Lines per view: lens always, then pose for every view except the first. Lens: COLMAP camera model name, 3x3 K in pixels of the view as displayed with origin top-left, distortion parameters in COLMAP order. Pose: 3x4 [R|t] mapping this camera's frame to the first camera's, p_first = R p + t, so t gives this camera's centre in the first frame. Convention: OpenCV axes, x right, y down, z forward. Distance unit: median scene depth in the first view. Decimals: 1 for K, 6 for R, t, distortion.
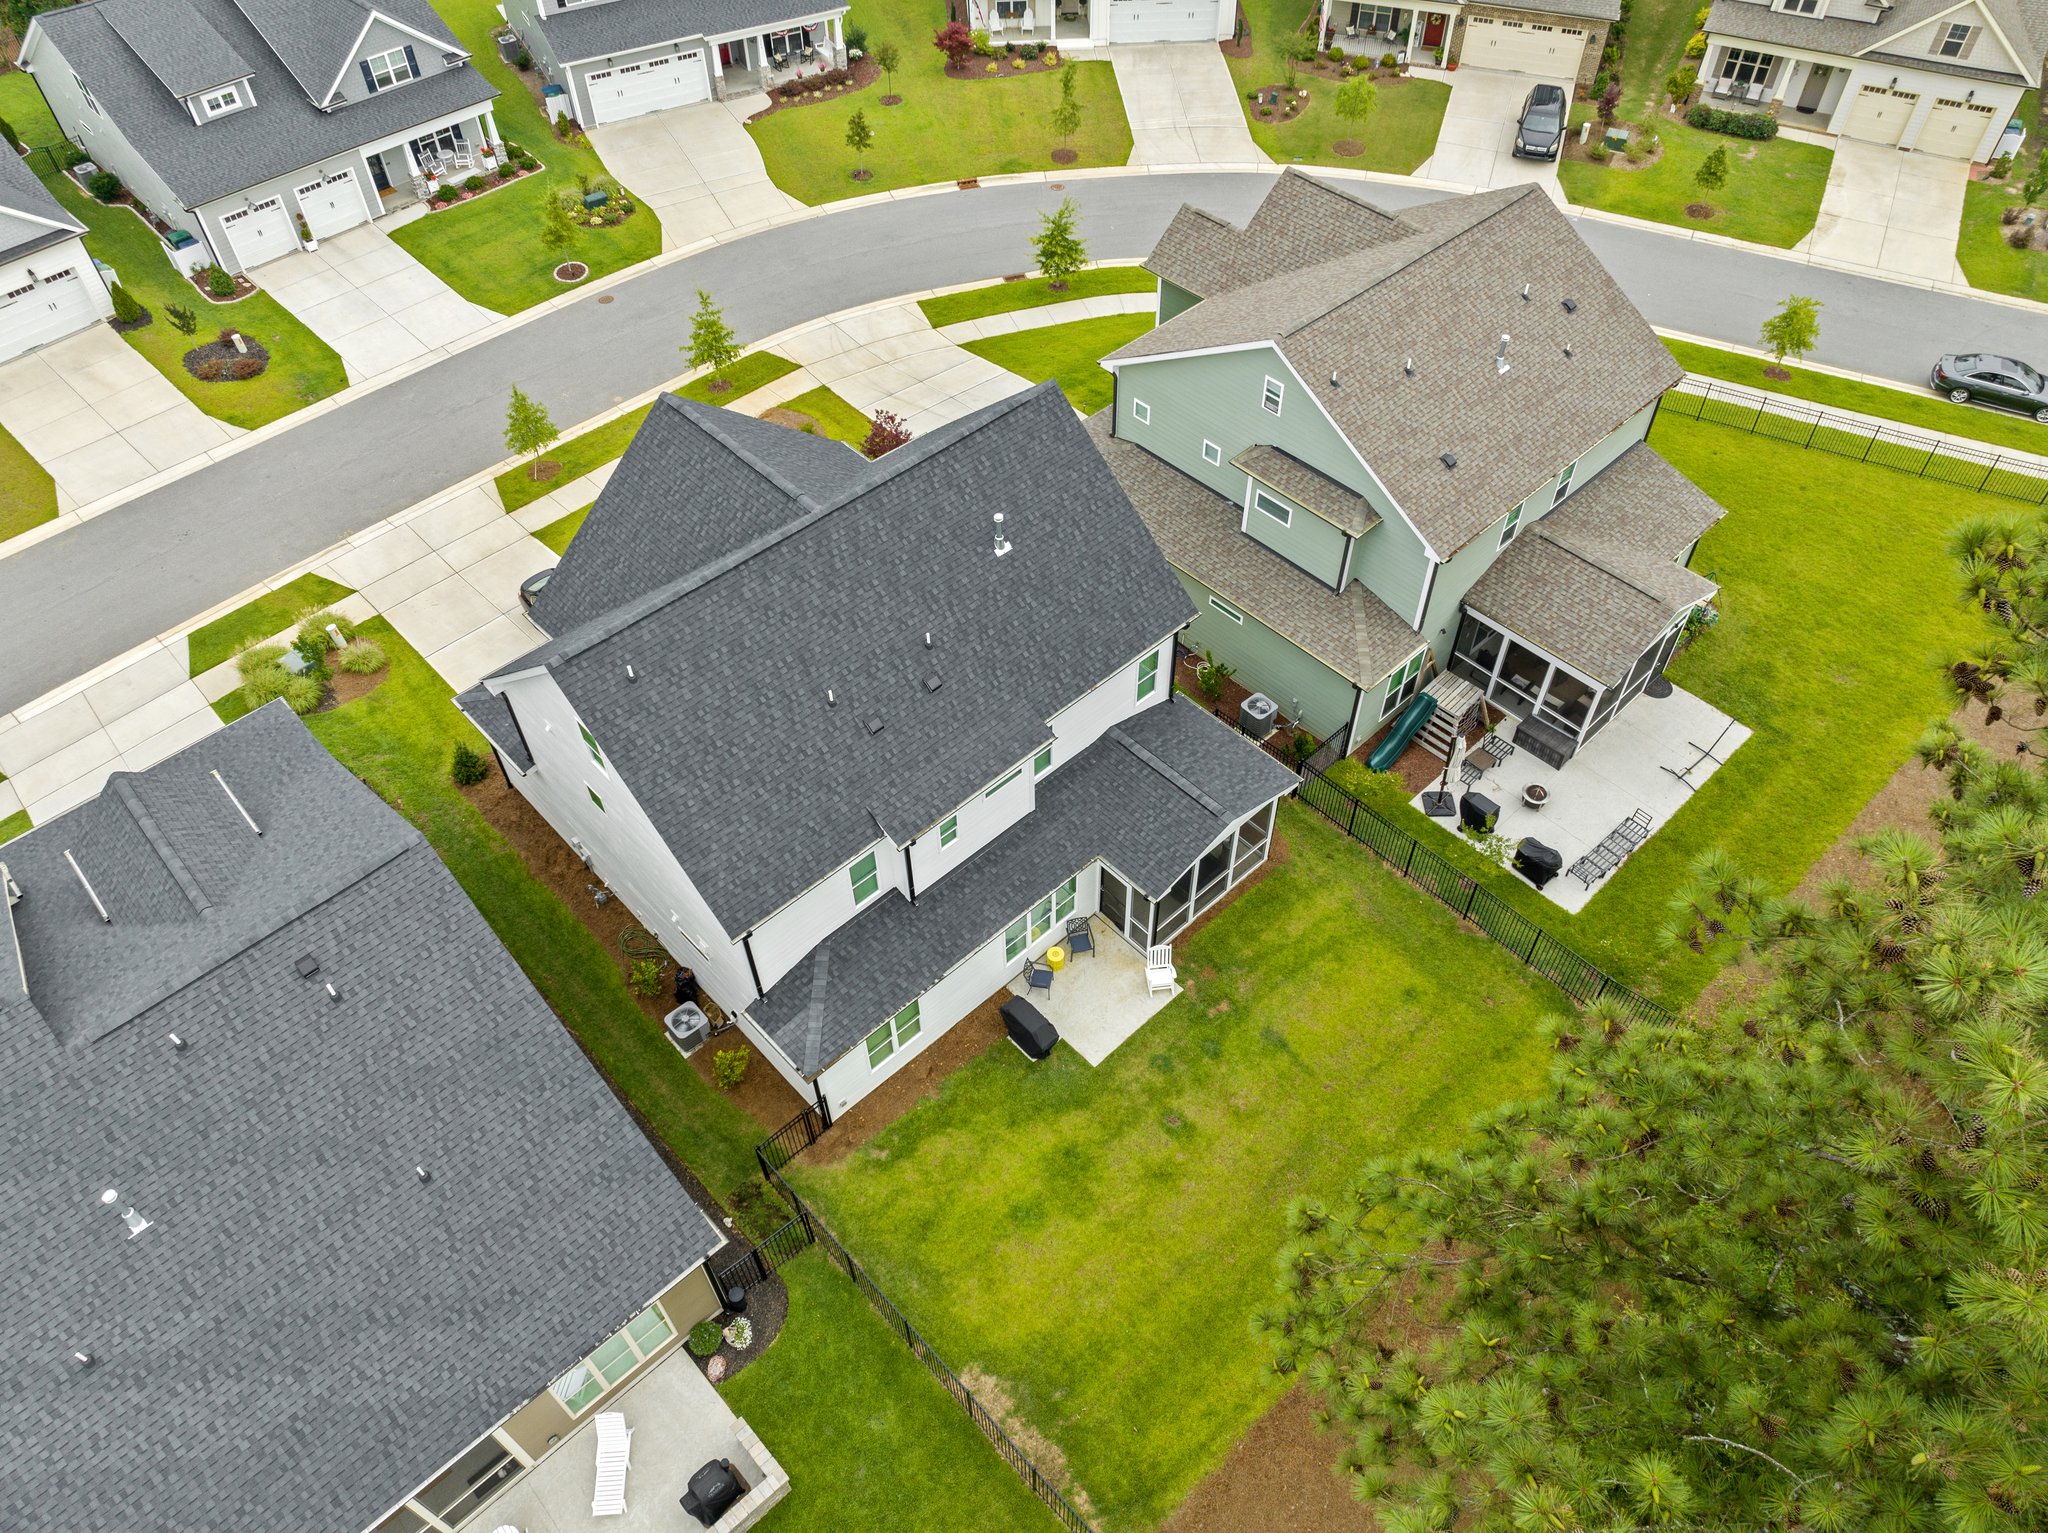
lens RADIAL K [[1442.8, 0, 1037.4], [0, 1442.8, 764.5], [0, 0, 1]] dist [-0.033457, -0.004035]
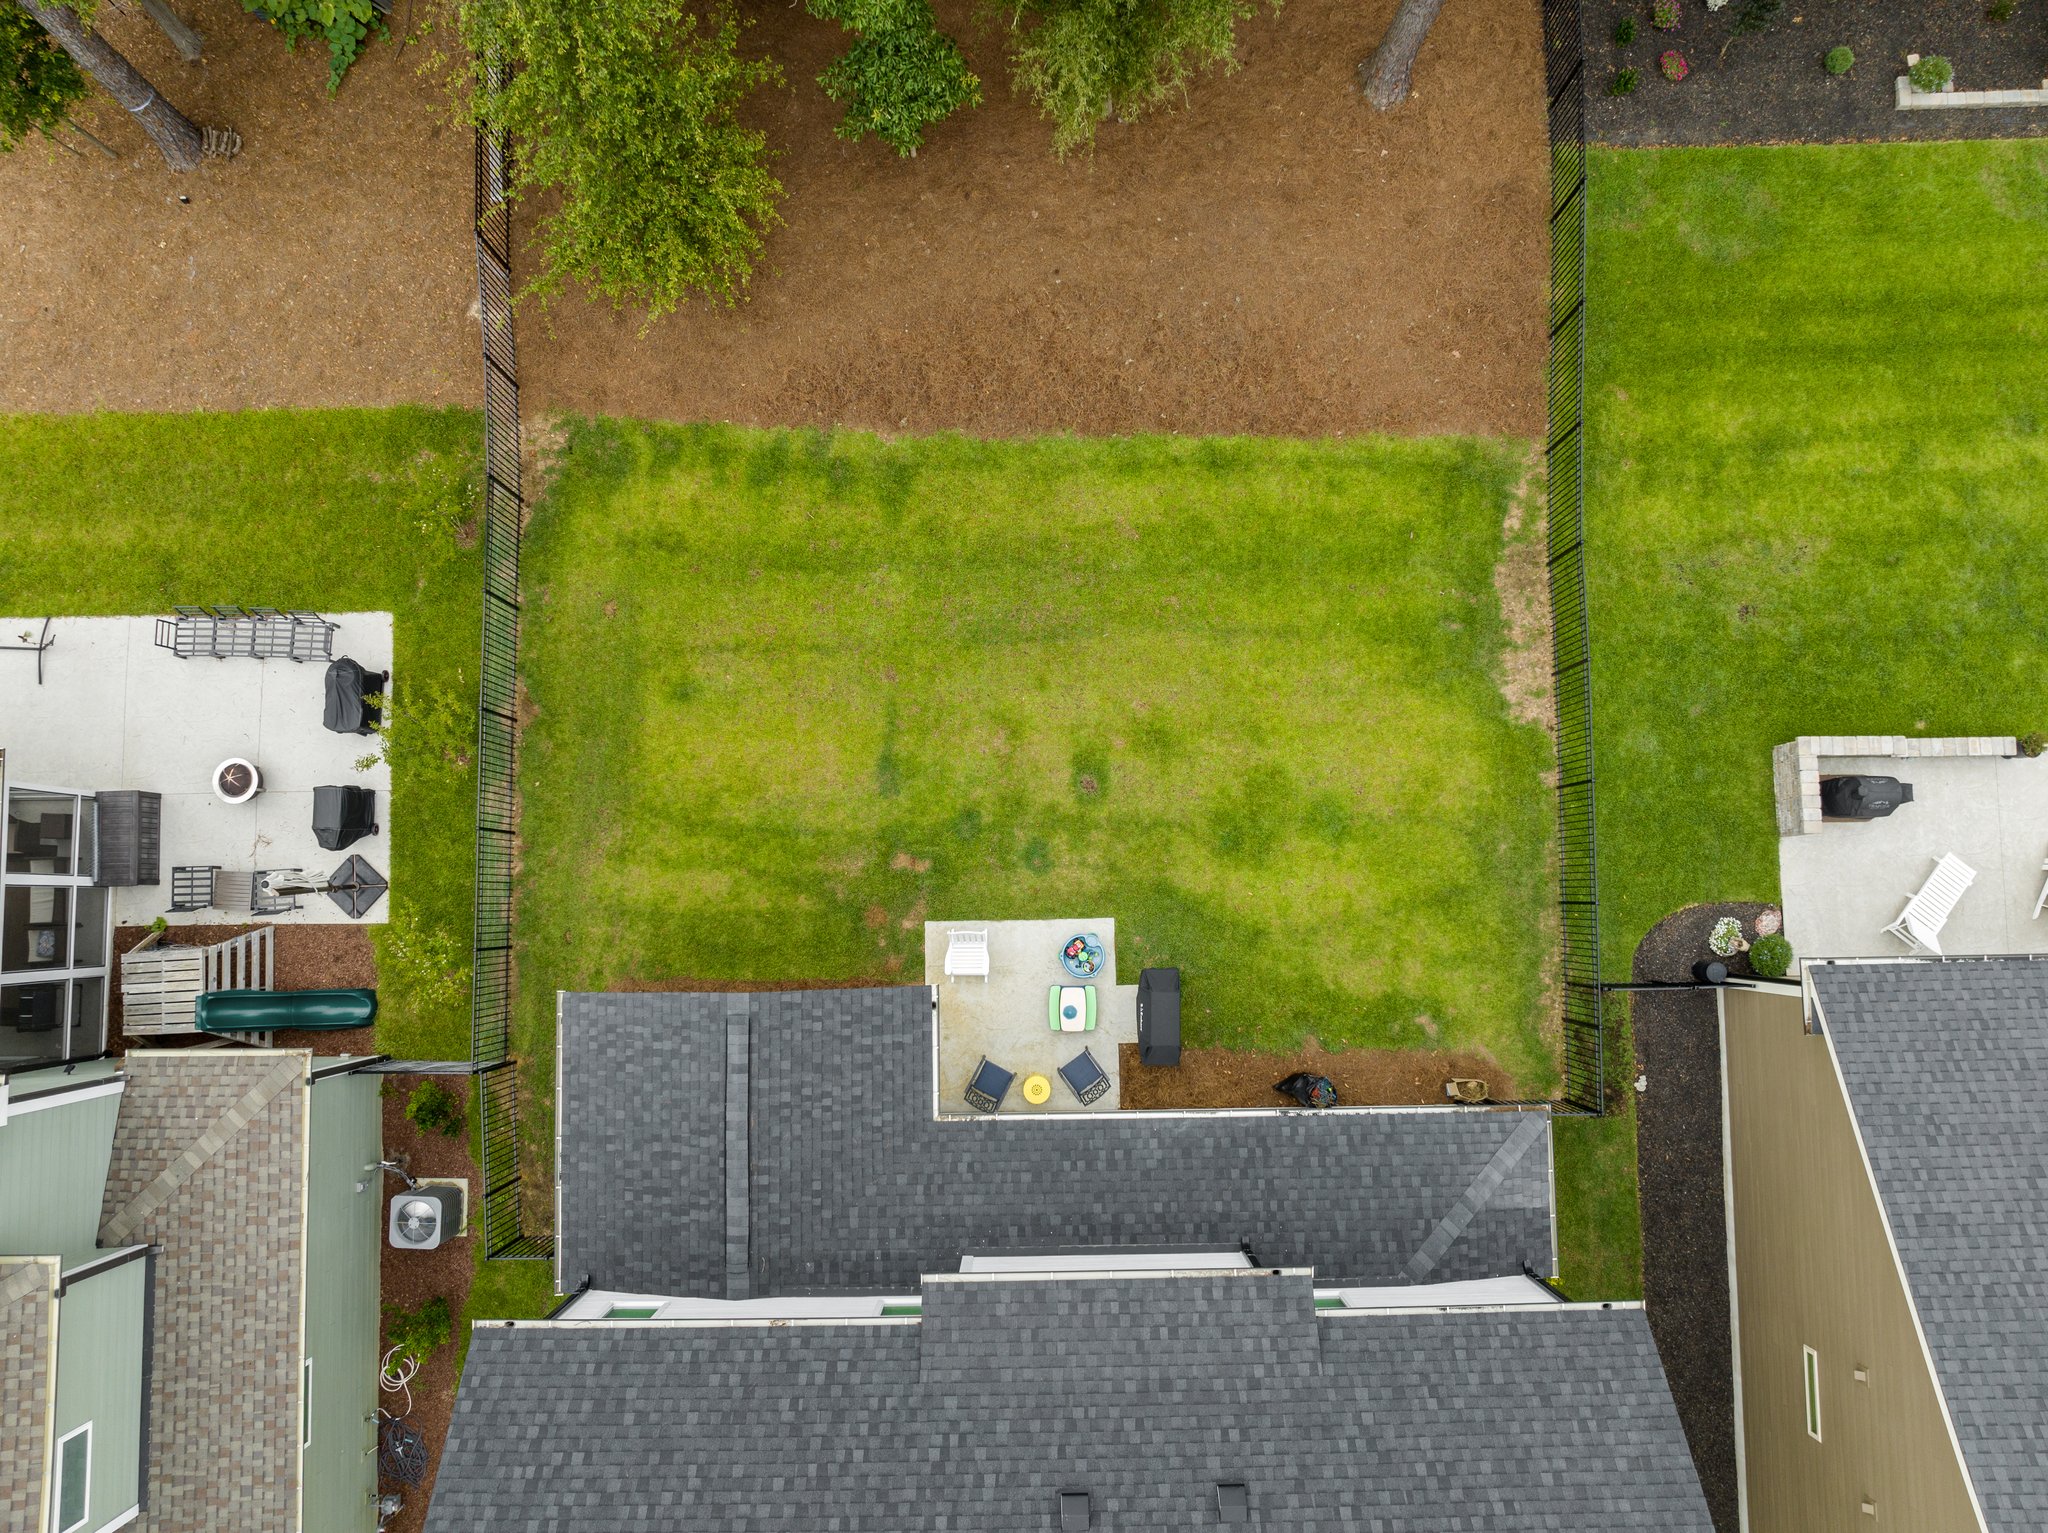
lens RADIAL K [[1440.2, 0, 1036.2], [0, 1440.2, 765.1], [0, 0, 1]] dist [-0.037864, 0.004923]
pose [[-0.736929, -0.672064, 0.072557, 0.060797], [0.515476, -0.489278, 0.703485, -0.237221], [-0.437287, 0.555821, 0.706996, 0.442147]]
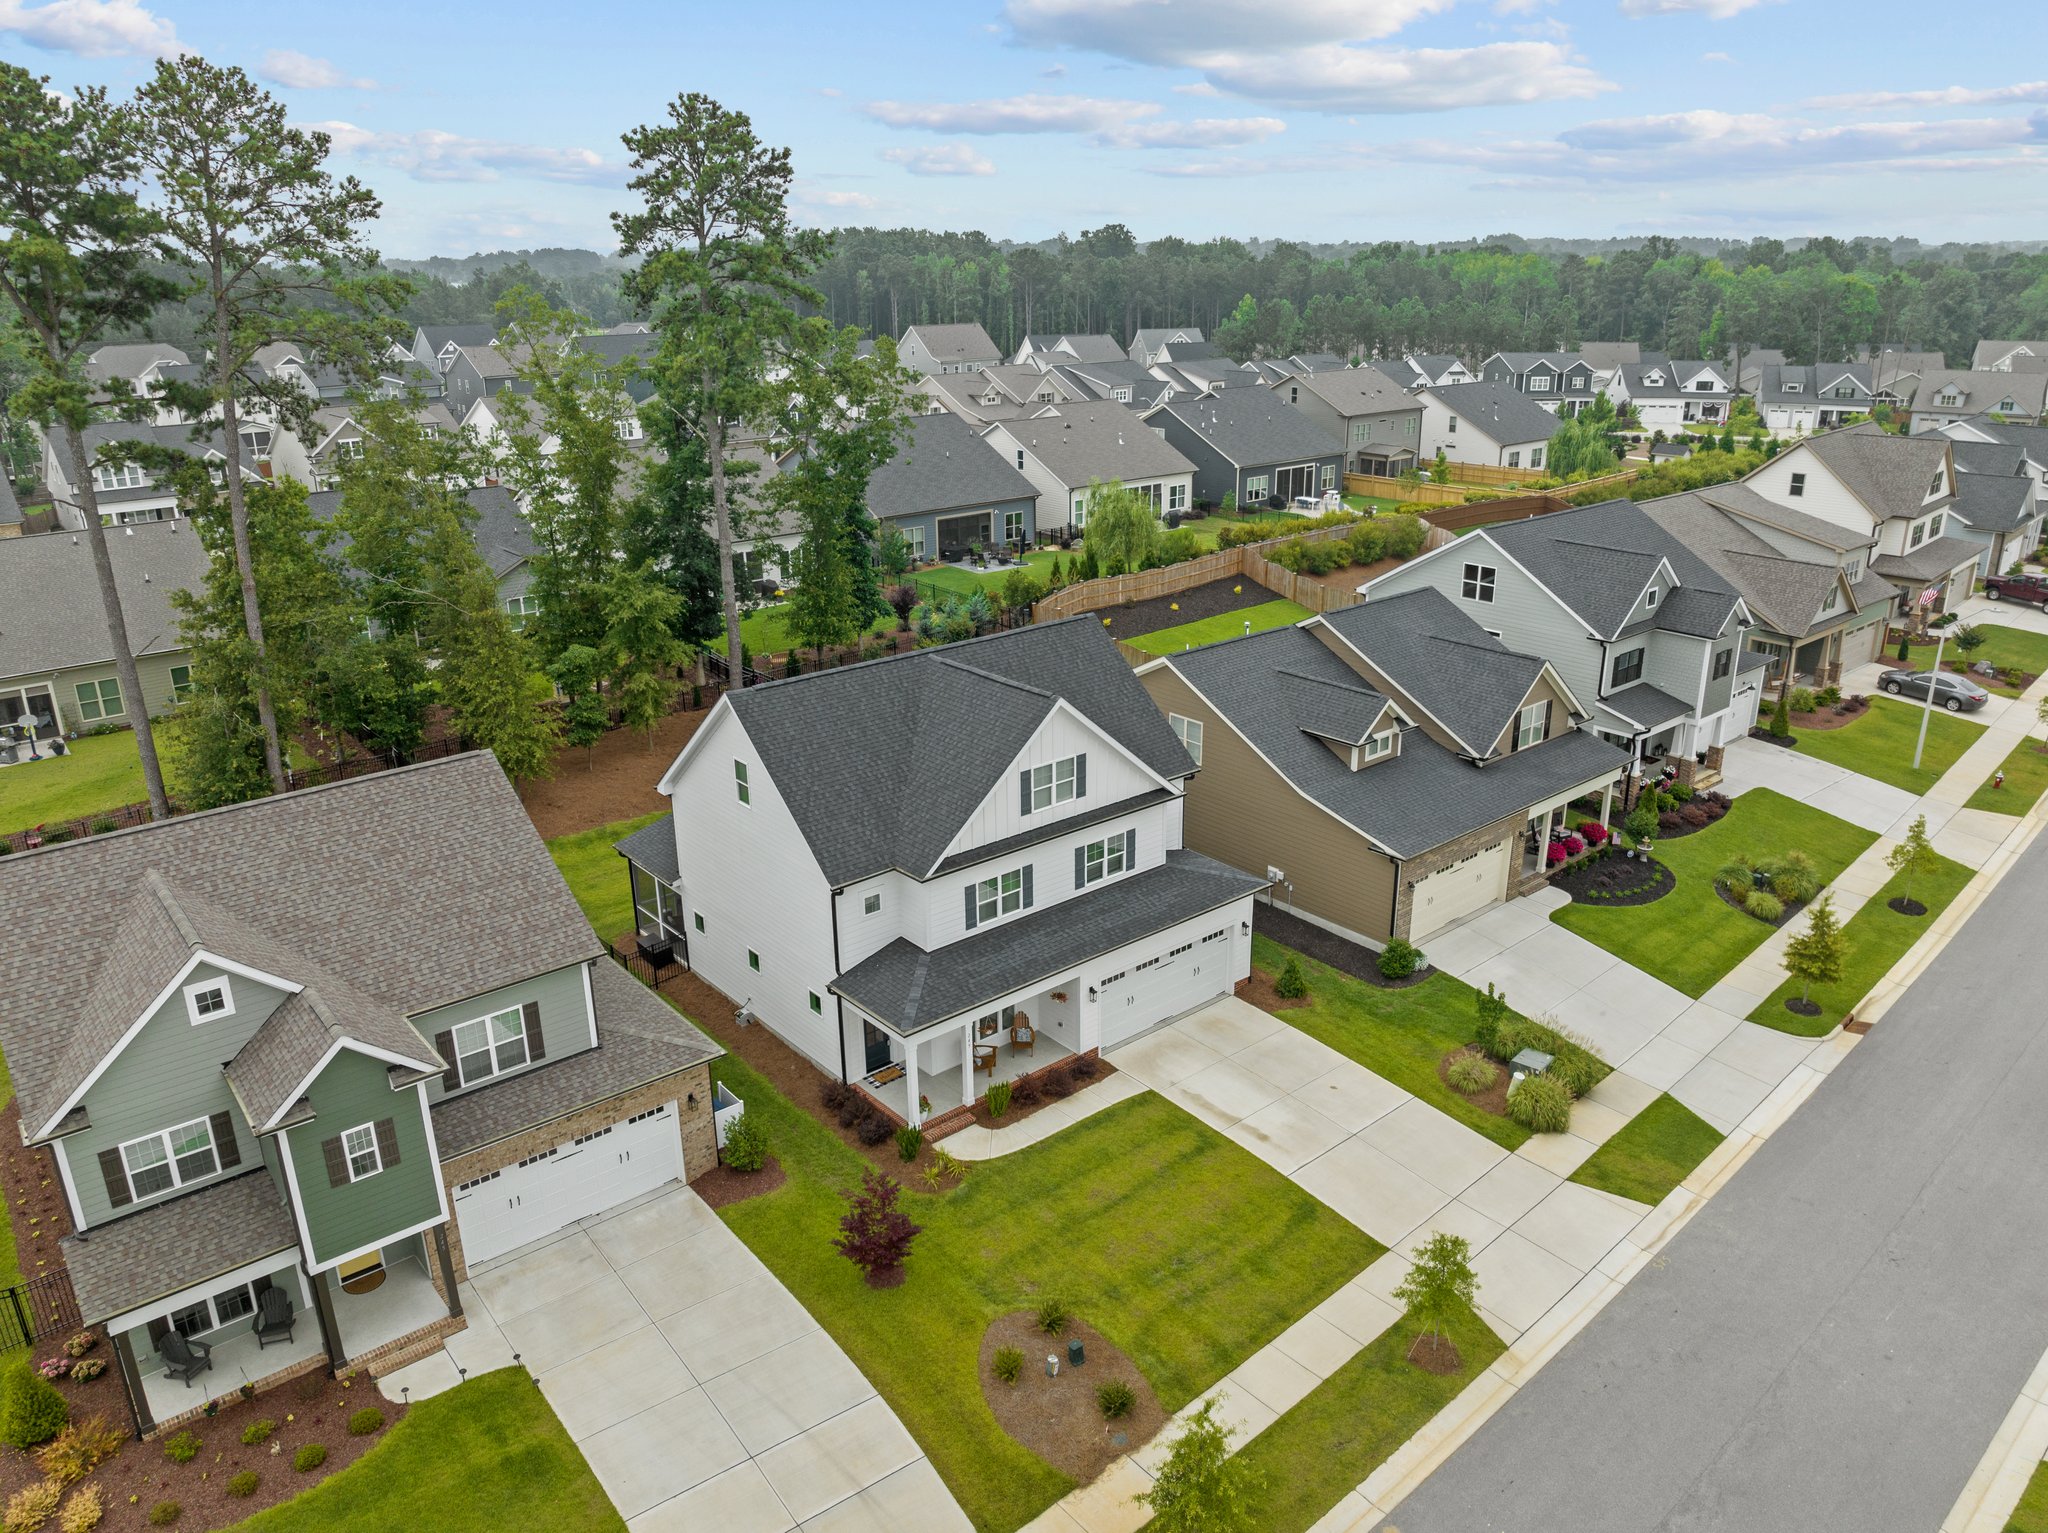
lens RADIAL K [[1442.8, 0, 1037.4], [0, 1442.8, 764.5], [0, 0, 1]] dist [-0.033457, -0.004035]
pose [[-0.998358, 0.001277, 0.057265, -0.282786], [0.053839, 0.362153, 0.930562, -1.203535], [-0.019551, 0.932118, -0.361627, 1.344208]]
